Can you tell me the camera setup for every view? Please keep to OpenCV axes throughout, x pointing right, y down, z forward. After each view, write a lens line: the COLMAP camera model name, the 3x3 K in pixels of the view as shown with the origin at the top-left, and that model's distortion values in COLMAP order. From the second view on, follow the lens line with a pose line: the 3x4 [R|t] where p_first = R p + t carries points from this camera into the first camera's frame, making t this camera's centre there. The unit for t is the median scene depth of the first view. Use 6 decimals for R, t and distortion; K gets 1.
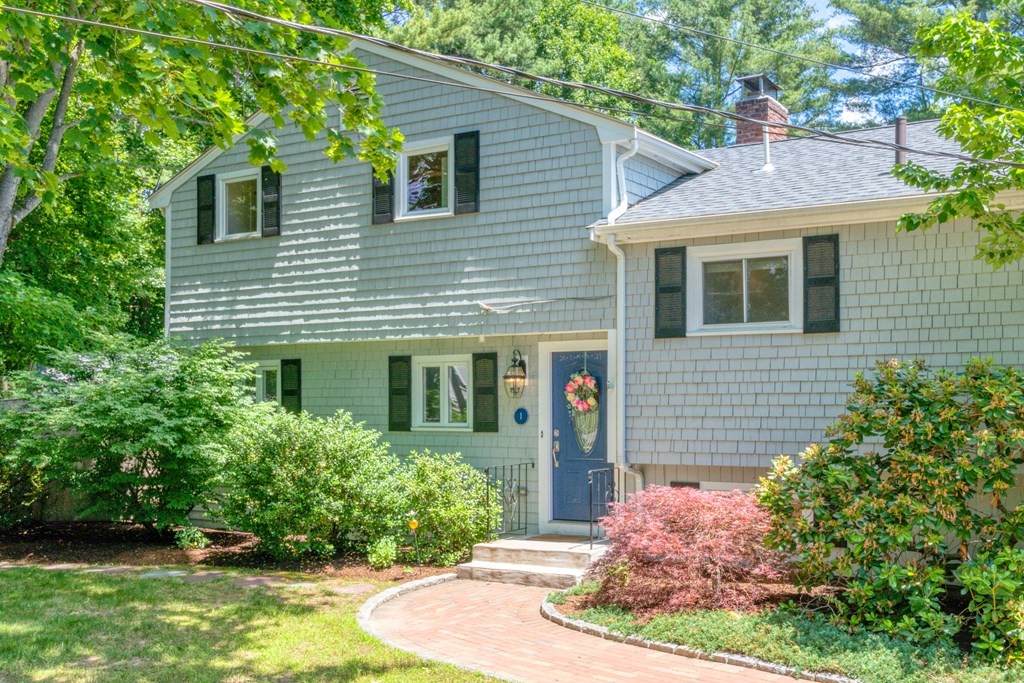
lens RADIAL K [[980.9, 0, 522.7], [0, 980.9, 386.9], [0, 0, 1]] dist [0.007483, 0.000000]
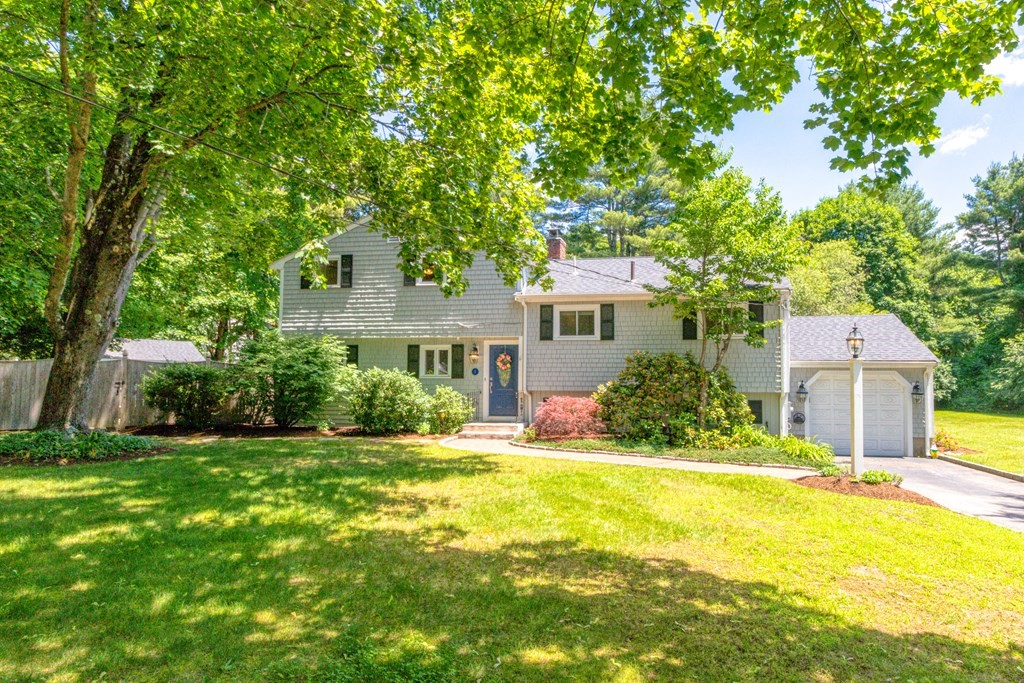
lens RADIAL K [[522.2, 0, 511.2], [0, 522.2, 342.0], [0, 0, 1]] dist [-0.001049, -0.000015]
pose [[0.969008, 0.025648, 0.245694, -0.249922], [-0.015438, 0.998939, -0.043392, 0.013051], [-0.246546, 0.038254, 0.968376, -0.263338]]
